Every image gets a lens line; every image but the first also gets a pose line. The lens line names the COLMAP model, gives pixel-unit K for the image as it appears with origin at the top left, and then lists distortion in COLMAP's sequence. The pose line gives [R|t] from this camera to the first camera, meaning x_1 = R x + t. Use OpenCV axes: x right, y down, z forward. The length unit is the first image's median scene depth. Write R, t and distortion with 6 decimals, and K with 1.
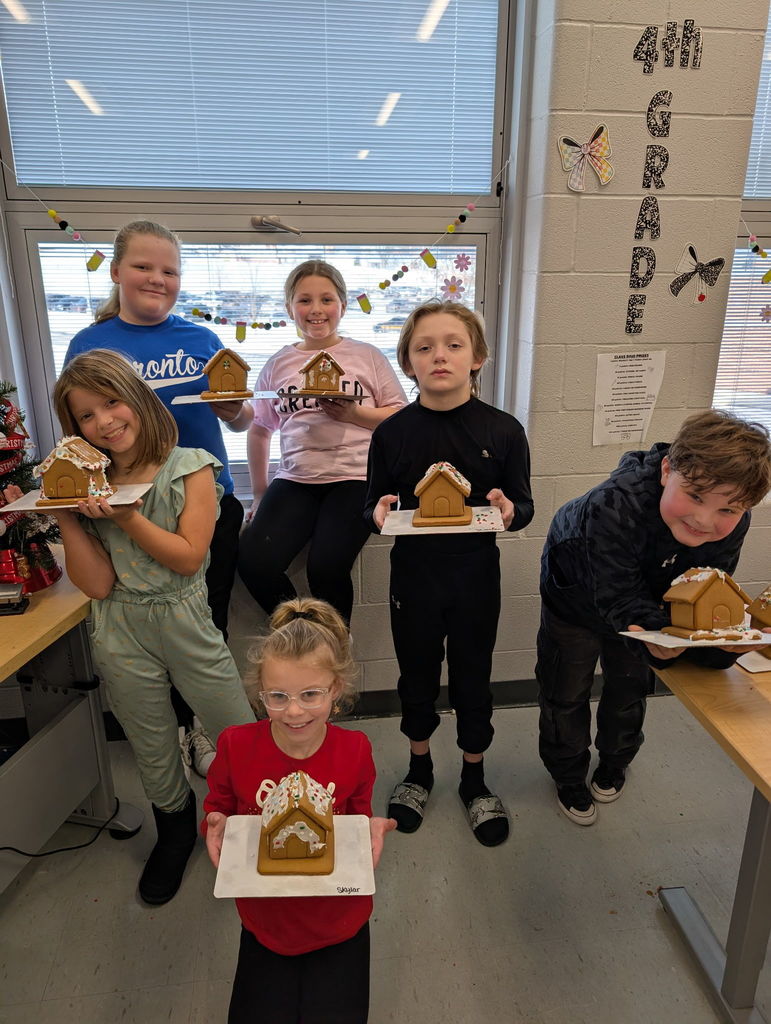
lens RADIAL K [[745.5, 0, 386.3], [0, 745.5, 515.5], [0, 0, 1]] dist [0.011124, -0.007837]
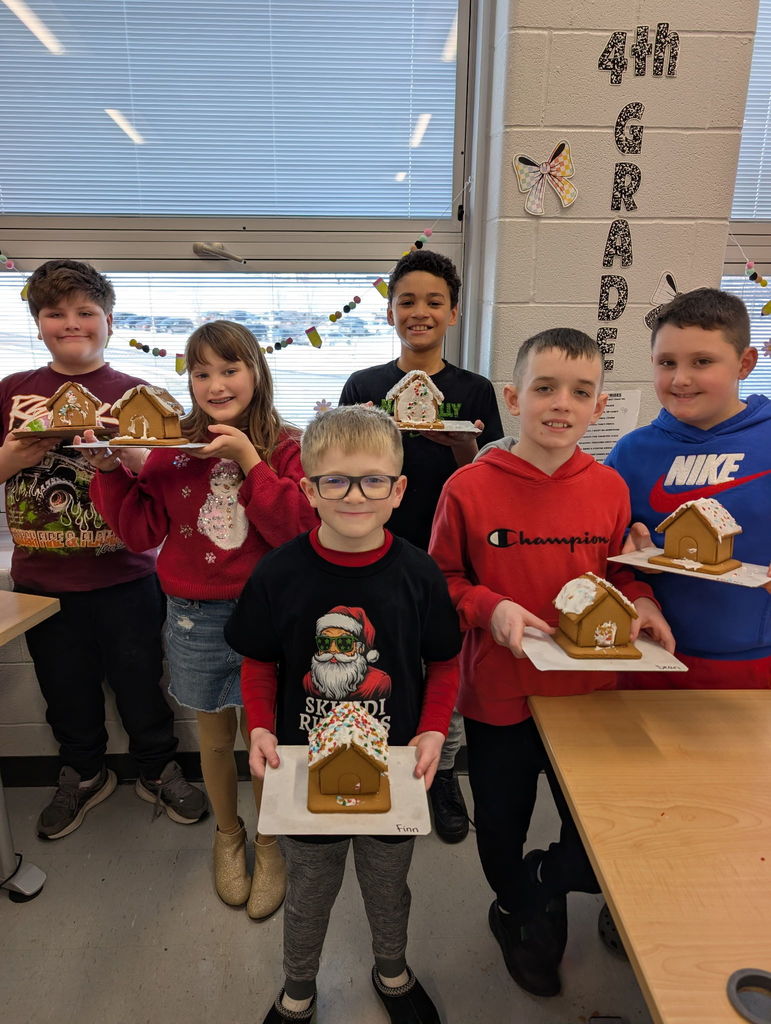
lens RADIAL K [[745.5, 0, 375.2], [0, 745.5, 517.3], [0, 0, 1]] dist [0.011124, -0.007837]
pose [[0.995166, 0.029274, -0.093743, 0.151170], [-0.031340, 0.999296, -0.020642, -0.041314], [0.093073, 0.023480, 0.995382, 0.086733]]
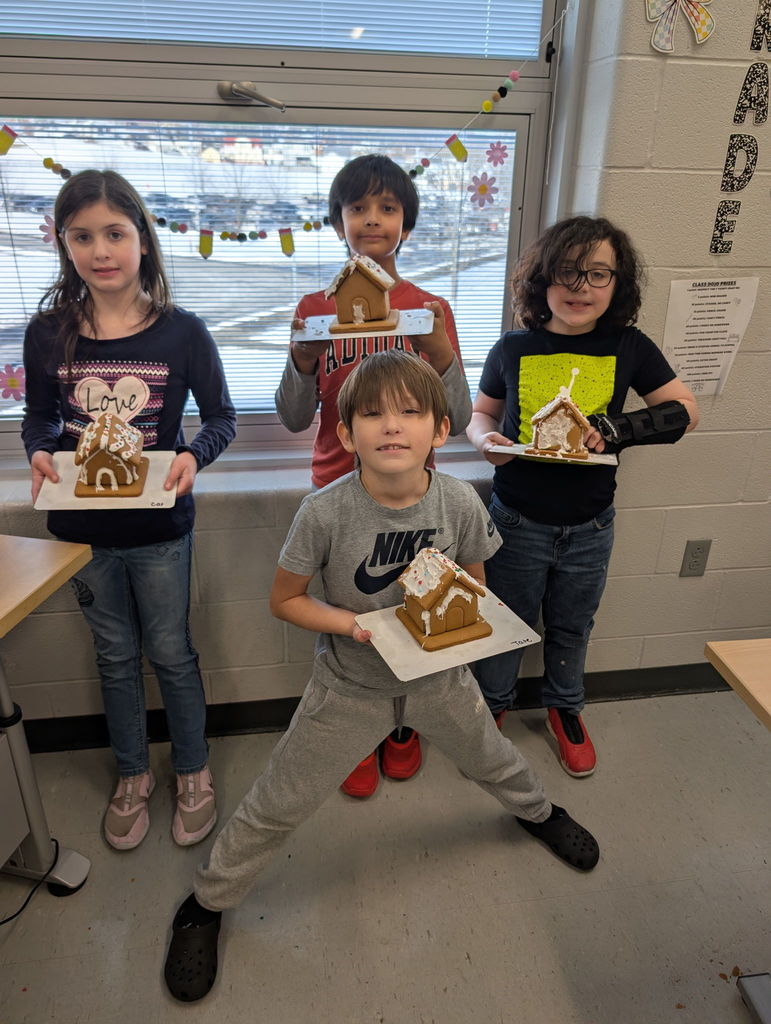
lens RADIAL K [[745.5, 0, 387.4], [0, 745.5, 510.1], [0, 0, 1]] dist [0.011124, -0.007837]
pose [[0.999827, 0.009009, 0.016266, -0.020829], [-0.010649, 0.994548, 0.103733, -0.059429], [-0.015242, -0.103888, 0.994472, 0.221033]]
